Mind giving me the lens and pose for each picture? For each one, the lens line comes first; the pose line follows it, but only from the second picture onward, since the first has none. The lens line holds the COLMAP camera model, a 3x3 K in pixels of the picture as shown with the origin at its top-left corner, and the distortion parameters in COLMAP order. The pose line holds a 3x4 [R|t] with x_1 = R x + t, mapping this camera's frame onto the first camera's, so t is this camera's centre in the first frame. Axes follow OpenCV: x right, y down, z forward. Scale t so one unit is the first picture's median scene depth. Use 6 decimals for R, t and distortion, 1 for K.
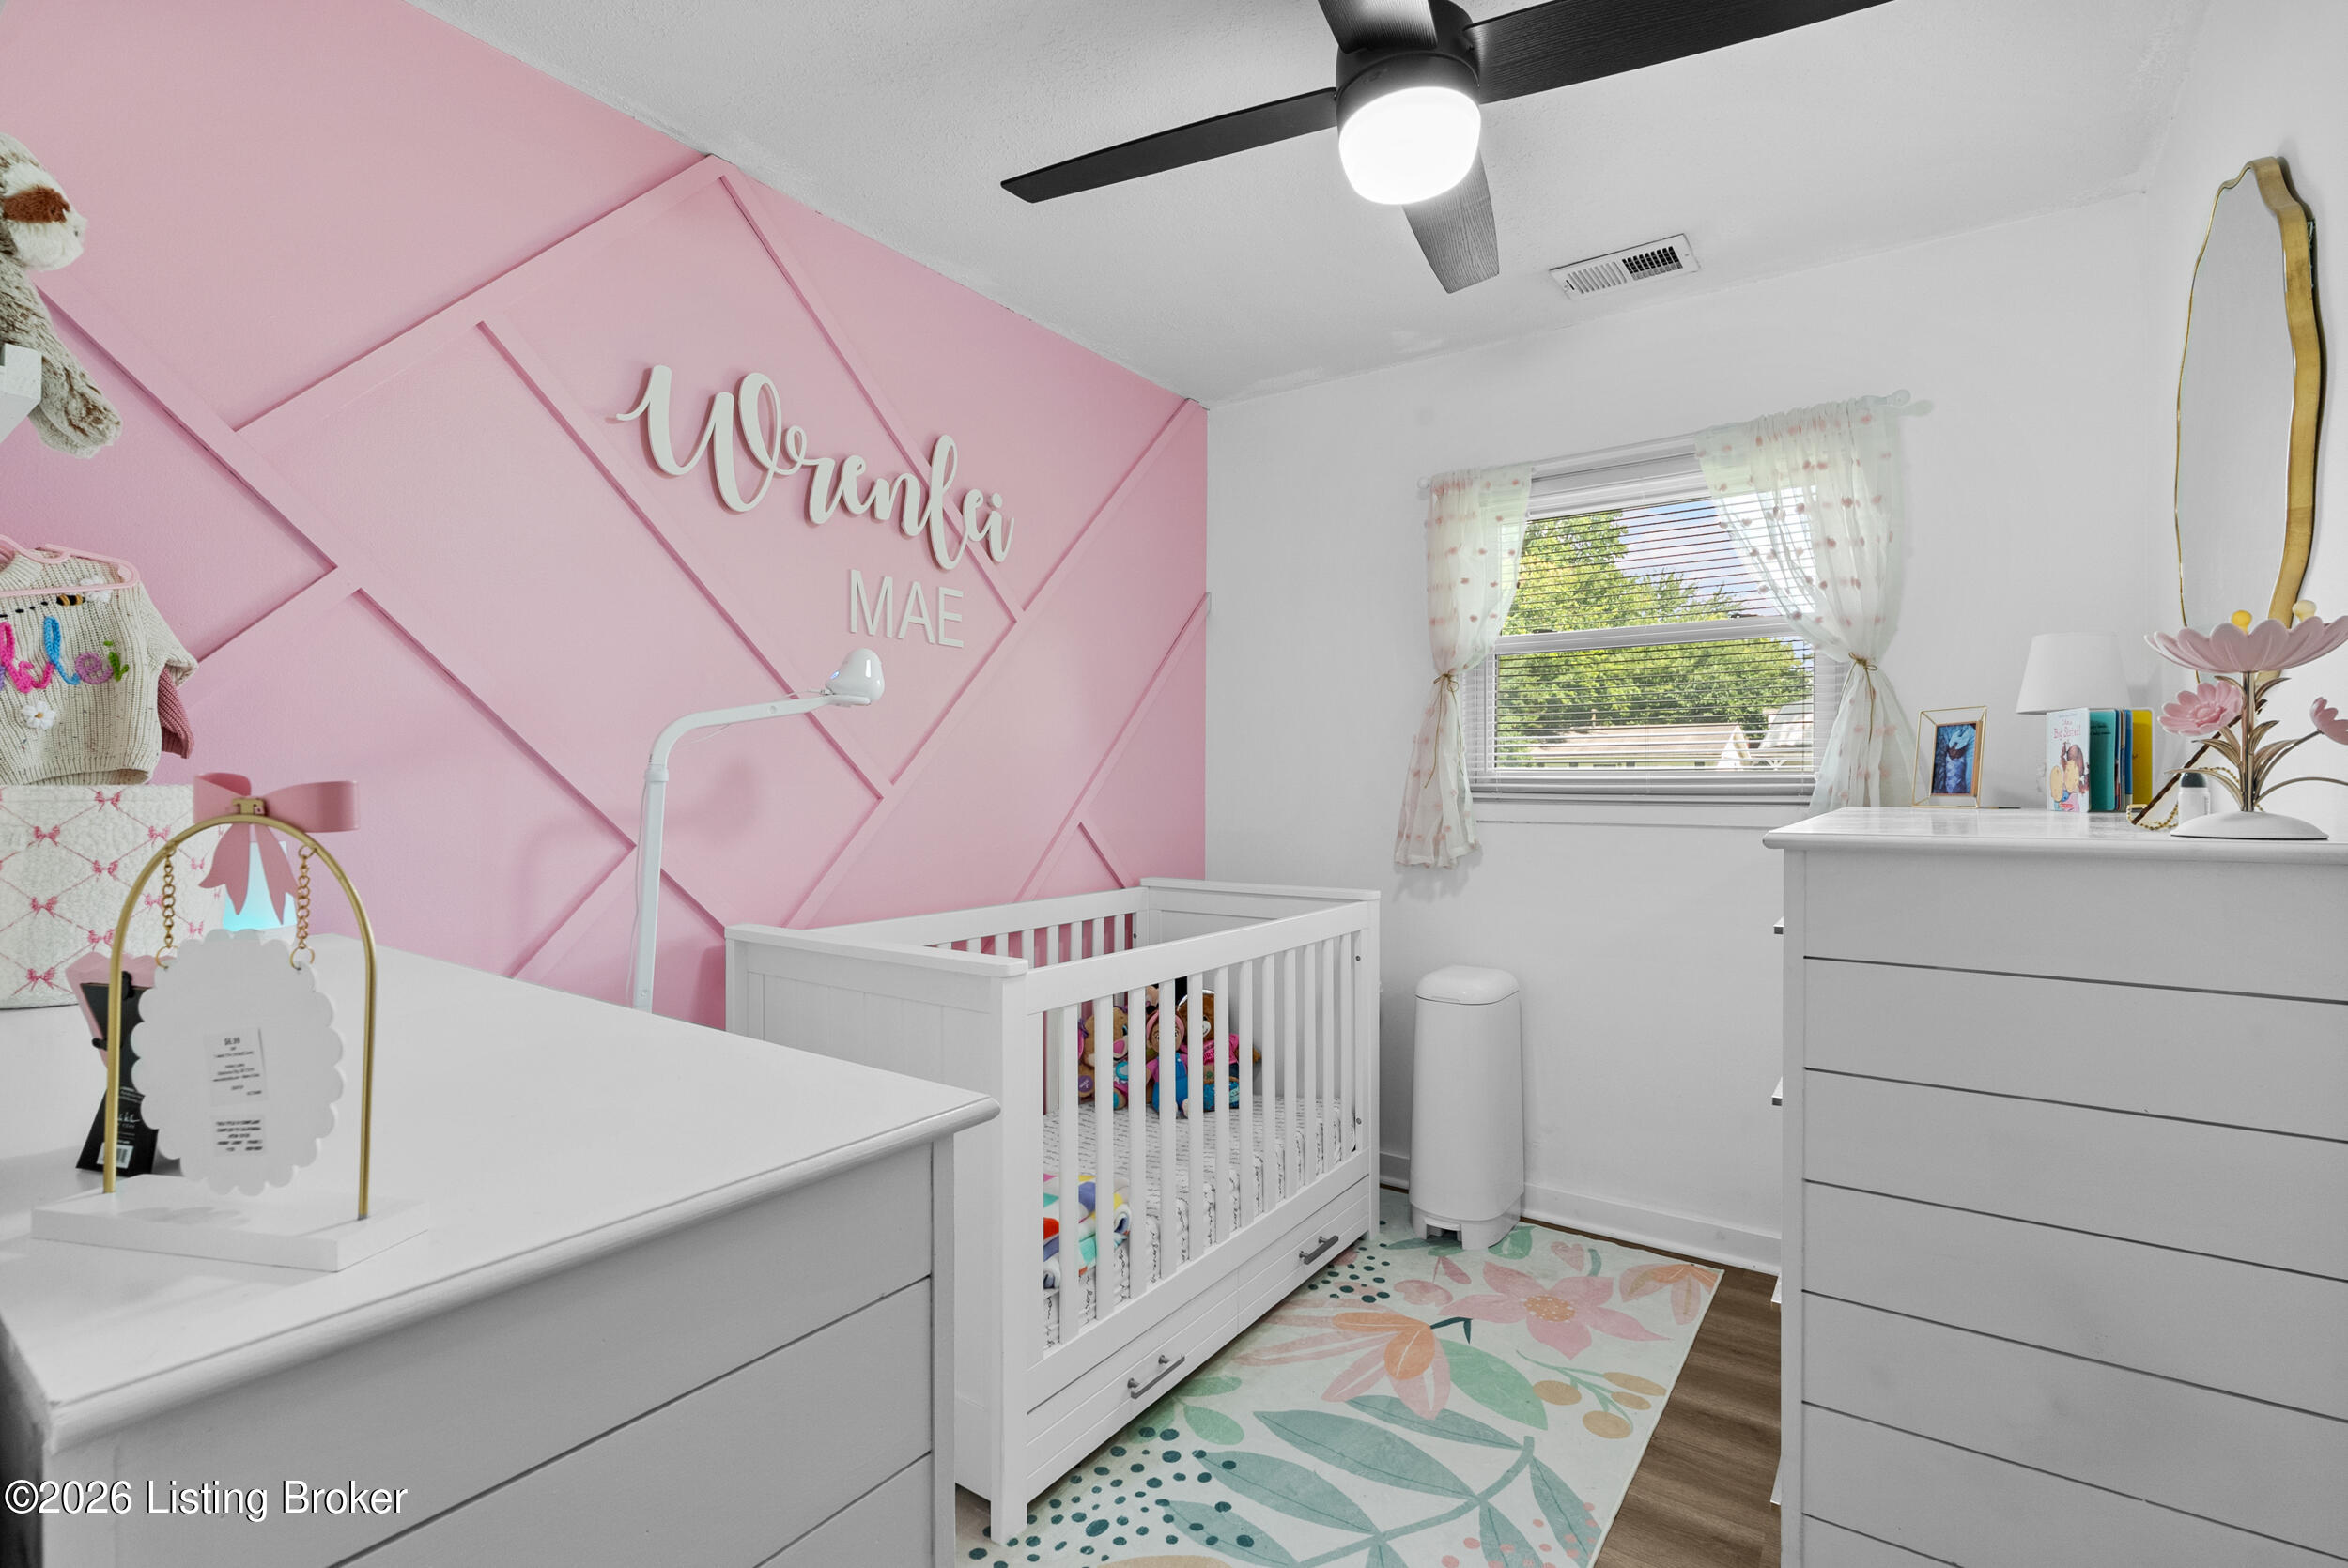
lens RADIAL K [[1069.8, 0, 1181.3], [0, 1069.8, 781.1], [0, 0, 1]] dist [-0.005705, 0.004031]
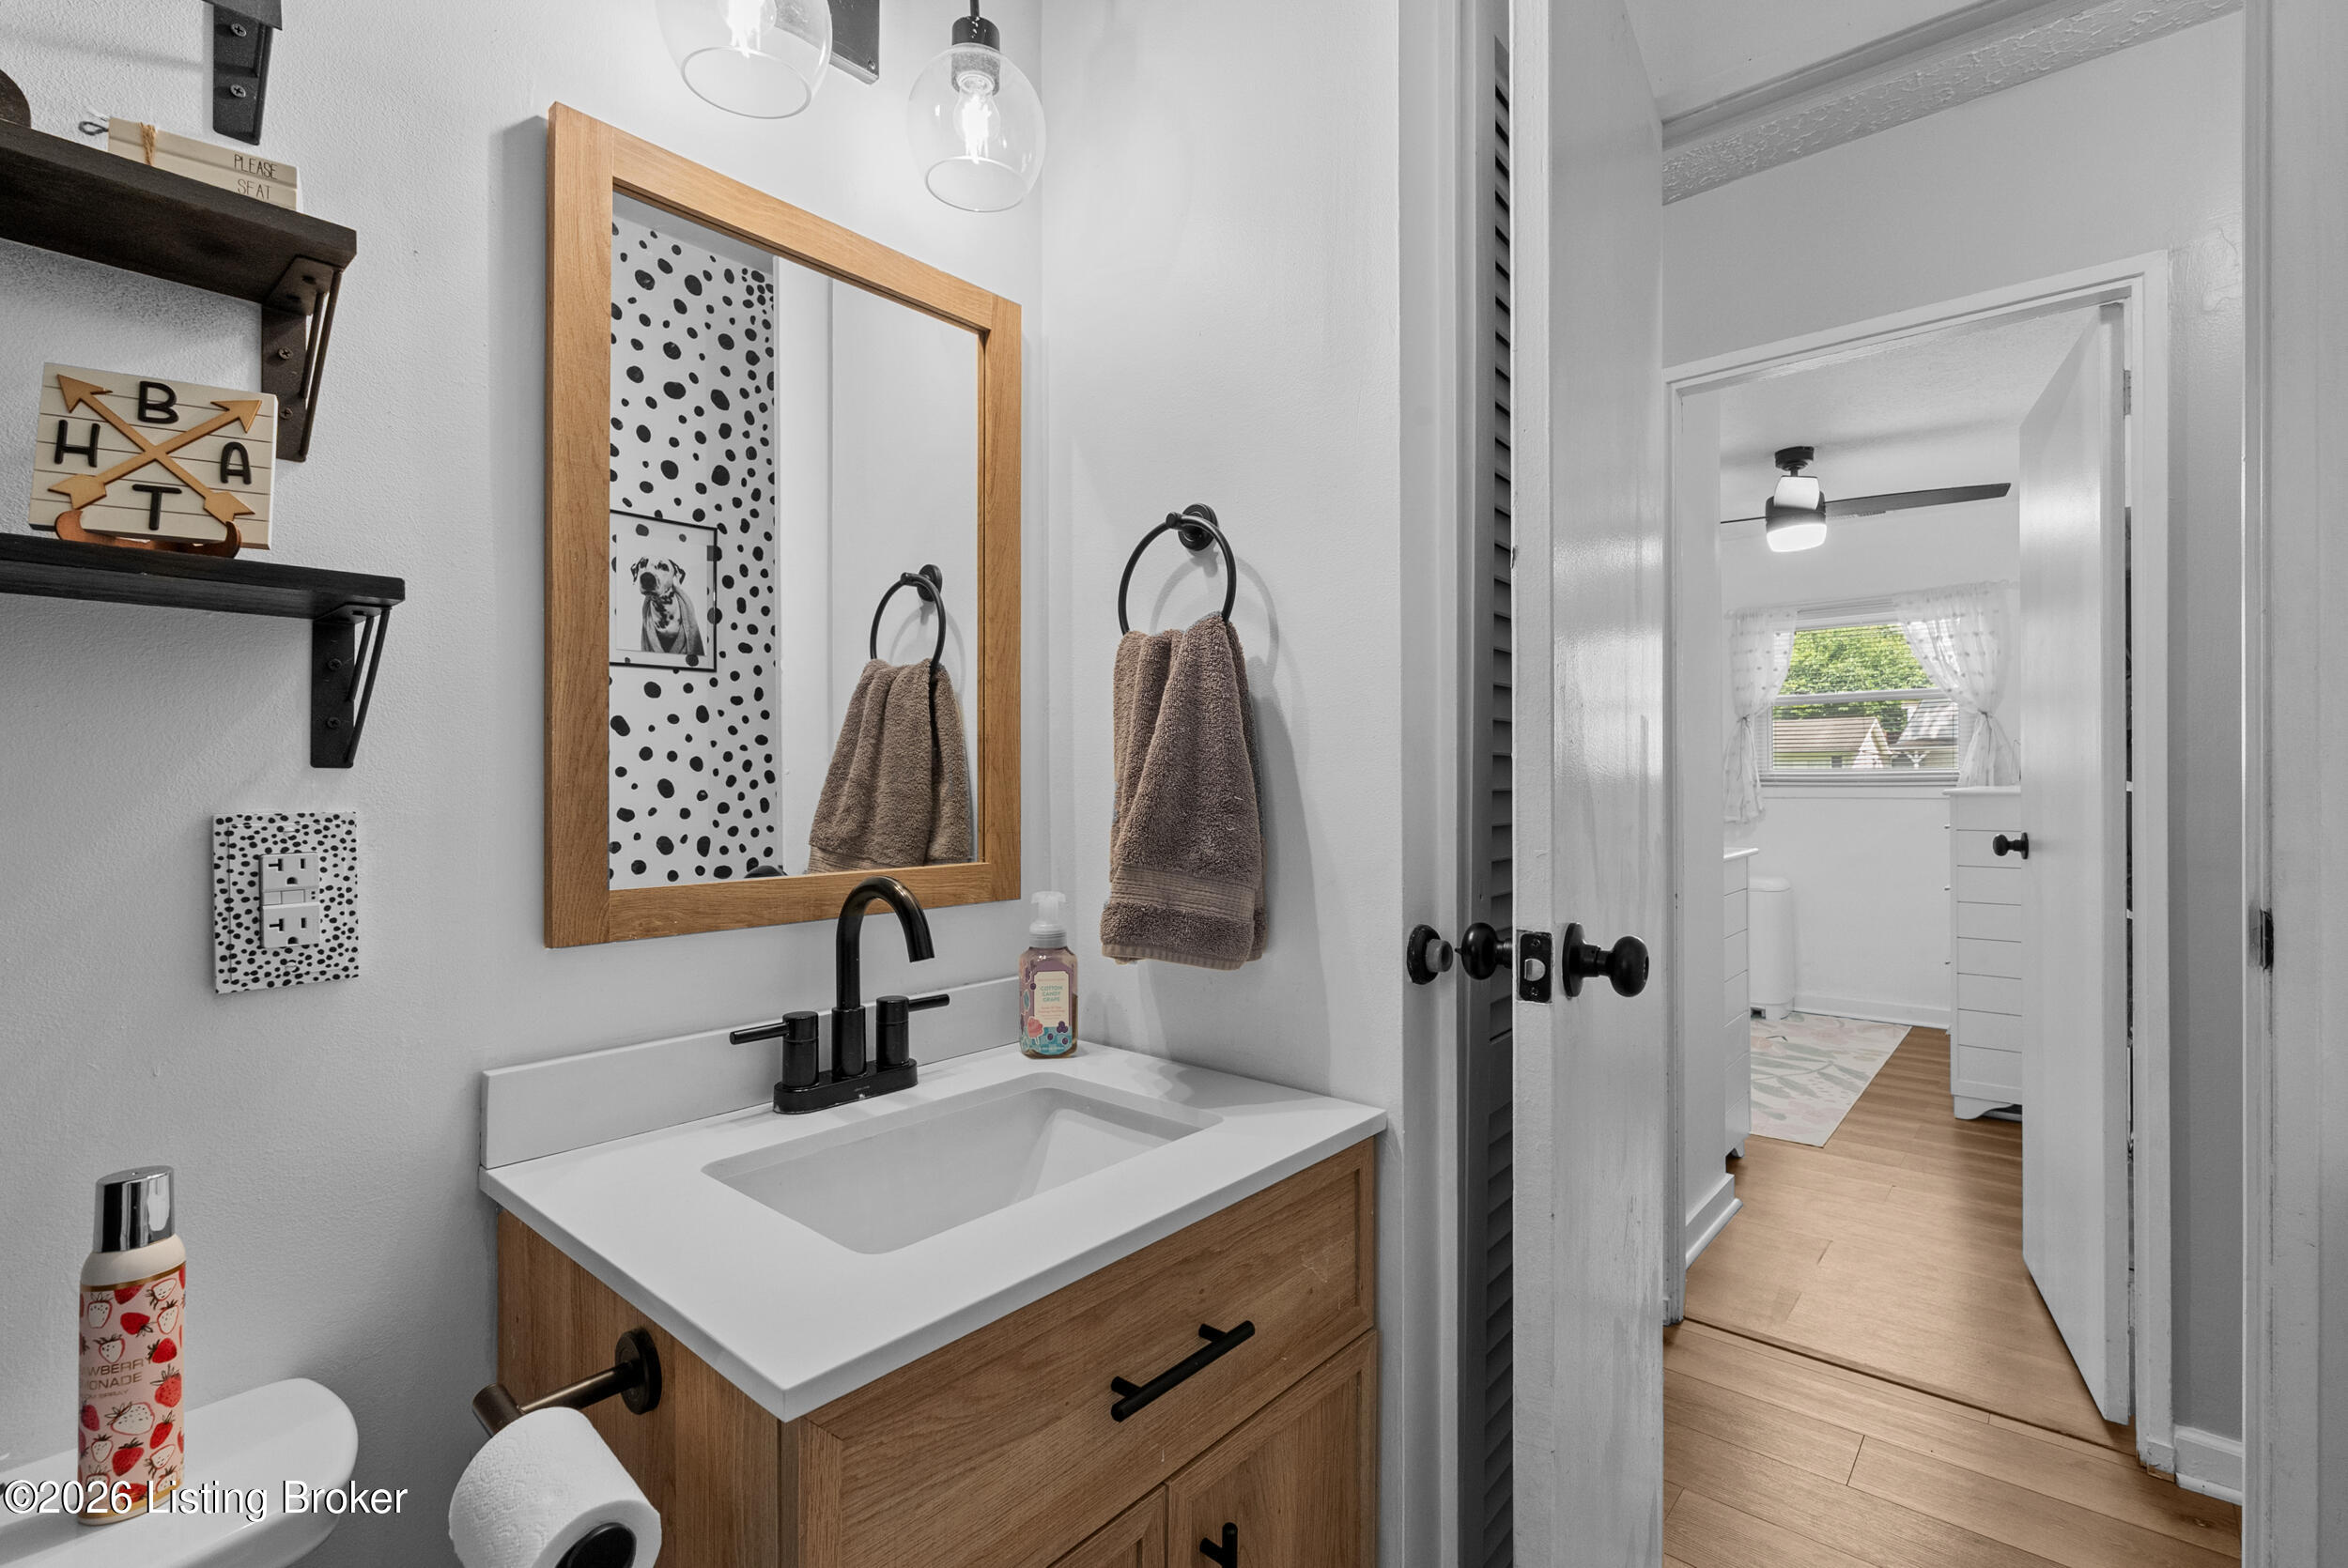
lens RADIAL K [[1086.1, 0, 1174.0], [0, 1086.1, 784.0], [0, 0, 1]] dist [-0.001359, 0.000061]
pose [[0.995967, -0.008914, -0.089279, -0.575769], [0.009231, 0.999952, 0.003137, -0.000541], [0.089247, -0.003949, 0.996002, -0.963236]]
